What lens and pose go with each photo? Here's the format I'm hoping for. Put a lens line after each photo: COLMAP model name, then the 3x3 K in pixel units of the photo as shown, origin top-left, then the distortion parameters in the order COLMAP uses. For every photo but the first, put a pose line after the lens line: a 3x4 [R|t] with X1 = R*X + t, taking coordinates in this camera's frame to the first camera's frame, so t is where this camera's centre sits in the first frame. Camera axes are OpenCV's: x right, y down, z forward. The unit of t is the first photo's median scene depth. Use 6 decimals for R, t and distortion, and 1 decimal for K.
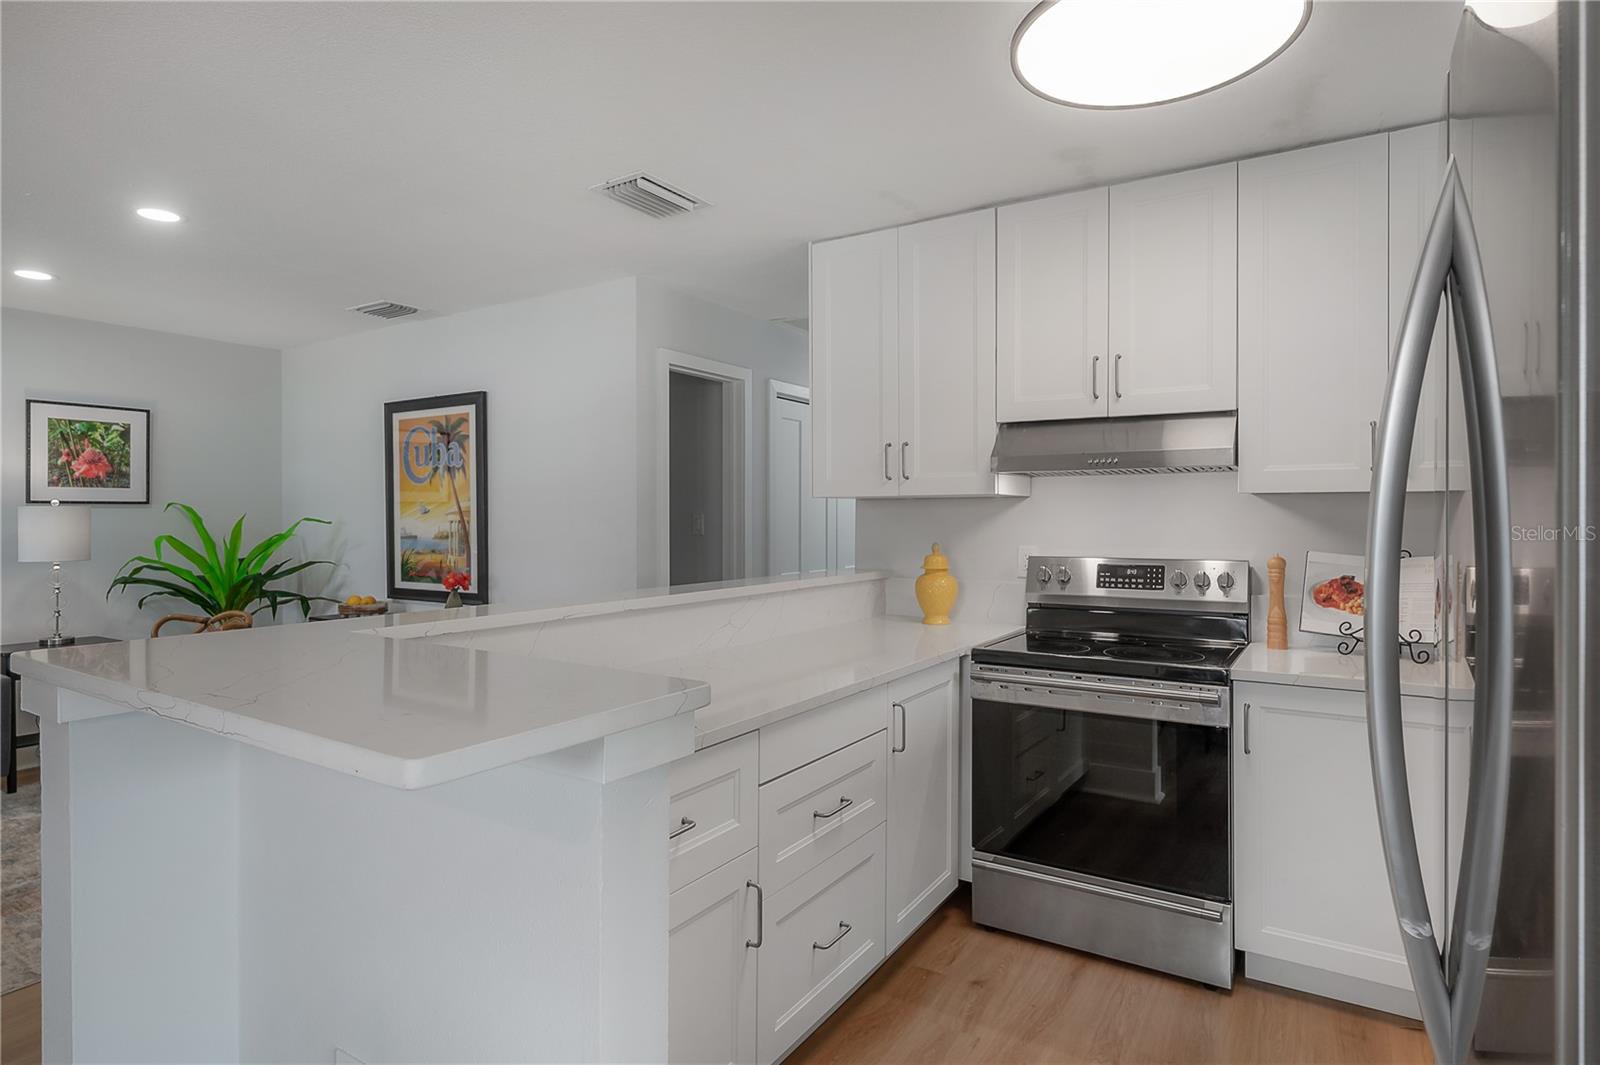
lens RADIAL K [[851.6, 0, 804.2], [0, 851.6, 508.9], [0, 0, 1]] dist [0.004884, 0.000771]
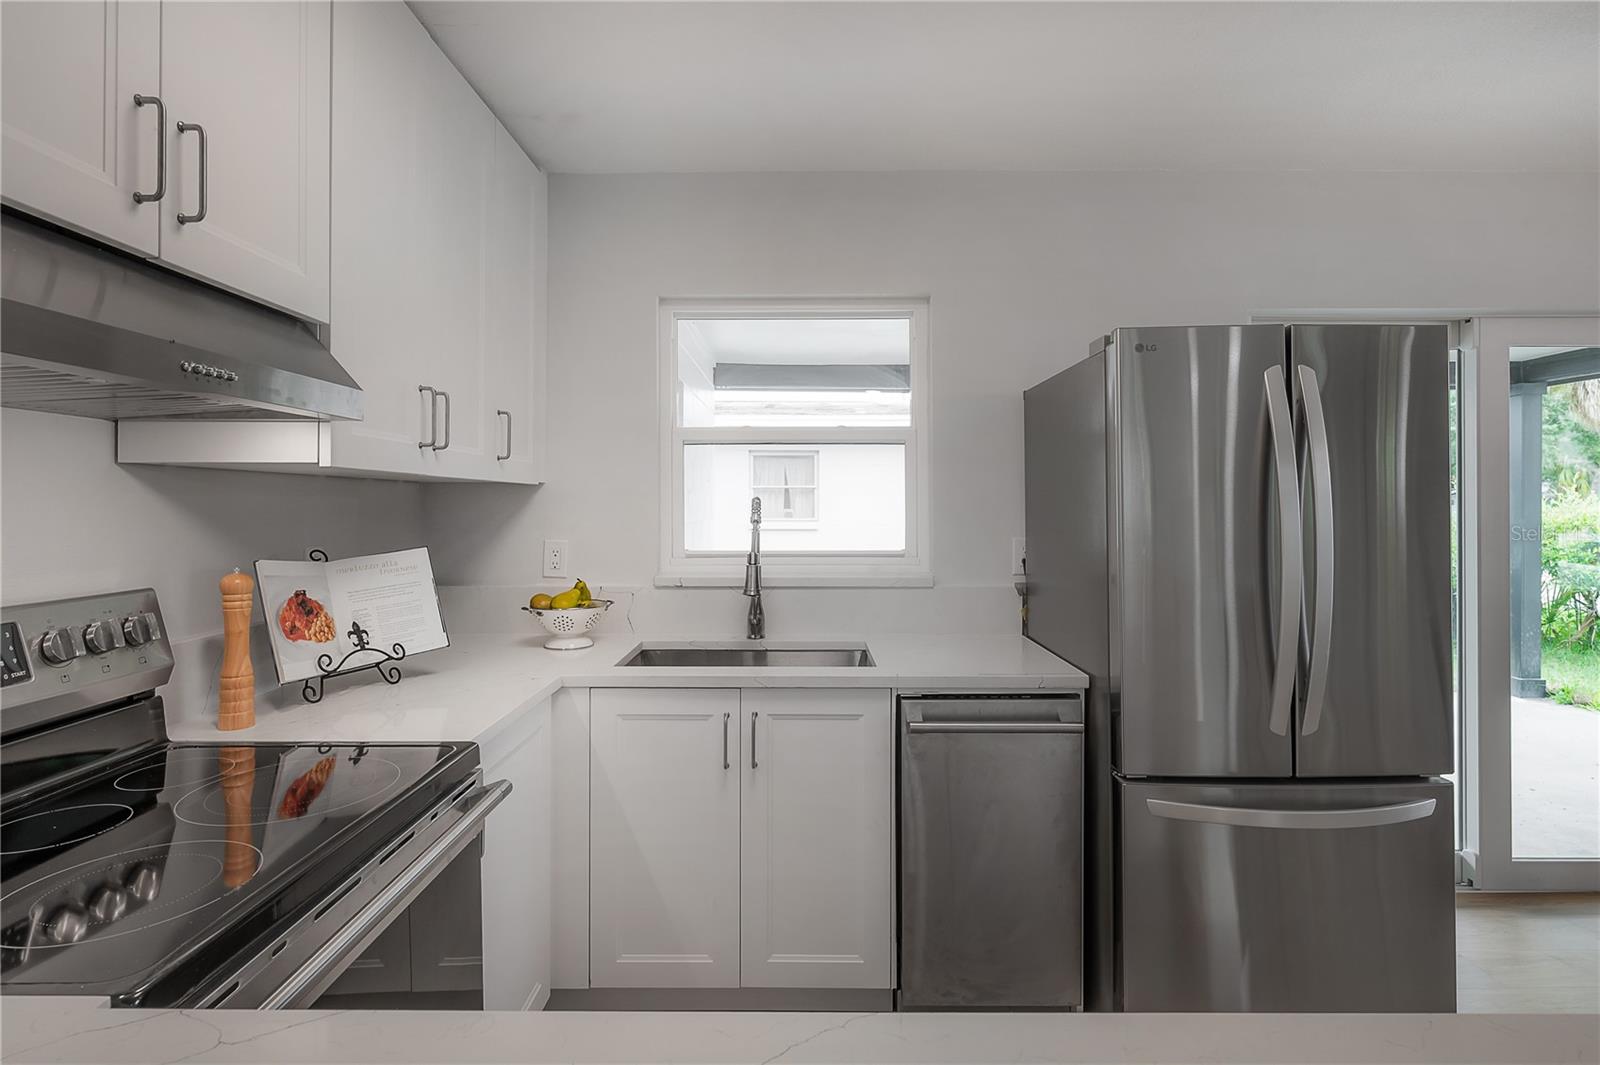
lens RADIAL K [[783.7, 0, 801.1], [0, 783.7, 521.4], [0, 0, 1]] dist [-0.001704, -0.000033]
pose [[-0.531547, -0.013718, 0.846918, -0.080568], [-0.001284, 0.999881, 0.015389, 0.008004], [-0.847028, 0.007093, -0.531501, 0.681706]]
